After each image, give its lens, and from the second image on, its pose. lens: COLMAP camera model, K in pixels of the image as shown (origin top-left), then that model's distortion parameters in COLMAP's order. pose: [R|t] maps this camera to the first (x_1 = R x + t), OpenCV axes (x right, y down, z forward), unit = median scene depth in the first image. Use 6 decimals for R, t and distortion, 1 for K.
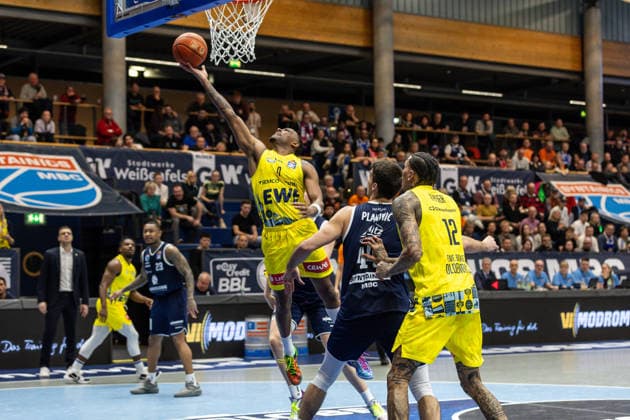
lens RADIAL K [[1330.3, 0, 315.0], [0, 1330.3, 210.0], [0, 0, 1]] dist [0.156254, -0.201091]
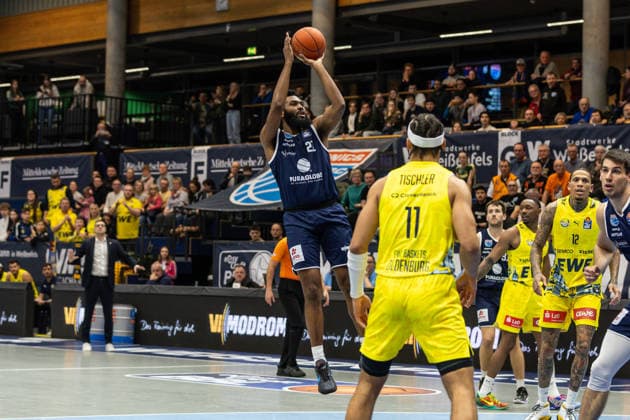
lens RADIAL K [[1743.4, 0, 315.0], [0, 1743.4, 210.0], [0, 0, 1]] dist [-0.072705, -0.901786]
pose [[0.165151, -0.024114, -0.985974, 1.224692], [0.028391, 0.999403, -0.019687, 0.033333], [0.985860, -0.024742, 0.165737, 0.847926]]
